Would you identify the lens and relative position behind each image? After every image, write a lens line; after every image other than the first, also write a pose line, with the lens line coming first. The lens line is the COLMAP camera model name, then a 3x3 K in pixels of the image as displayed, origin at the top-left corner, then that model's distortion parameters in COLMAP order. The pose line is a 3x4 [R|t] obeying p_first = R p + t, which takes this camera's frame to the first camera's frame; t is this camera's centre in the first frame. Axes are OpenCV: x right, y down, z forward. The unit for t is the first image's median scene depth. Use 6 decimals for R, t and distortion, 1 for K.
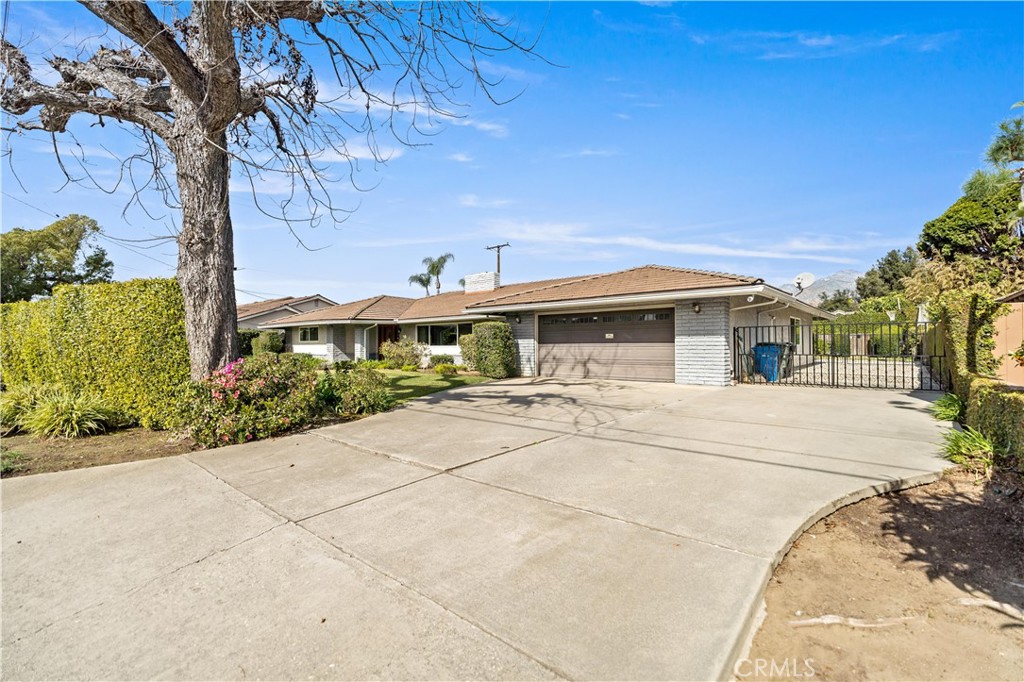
lens RADIAL K [[467.7, 0, 522.9], [0, 467.7, 343.0], [0, 0, 1]] dist [-0.009437, 0.000309]
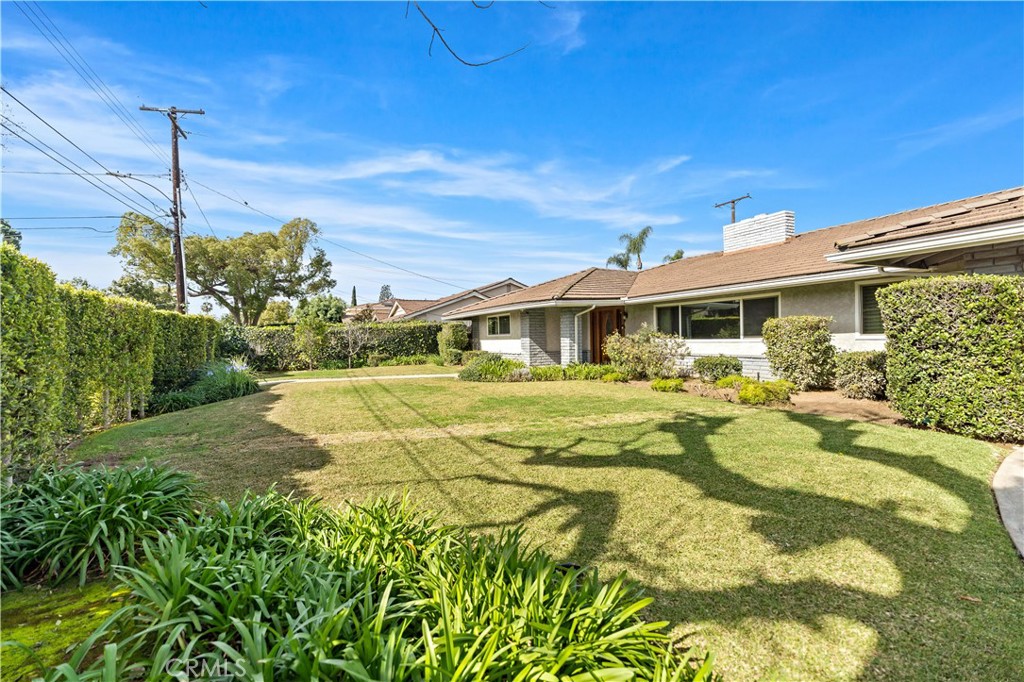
lens RADIAL K [[467.7, 0, 512.2], [0, 467.7, 341.0], [0, 0, 1]] dist [-0.009437, 0.000309]
pose [[0.914704, -0.011705, -0.403954, -0.150756], [0.019312, 0.999705, 0.014763, -0.004905], [0.403662, -0.021305, 0.914660, 0.356557]]
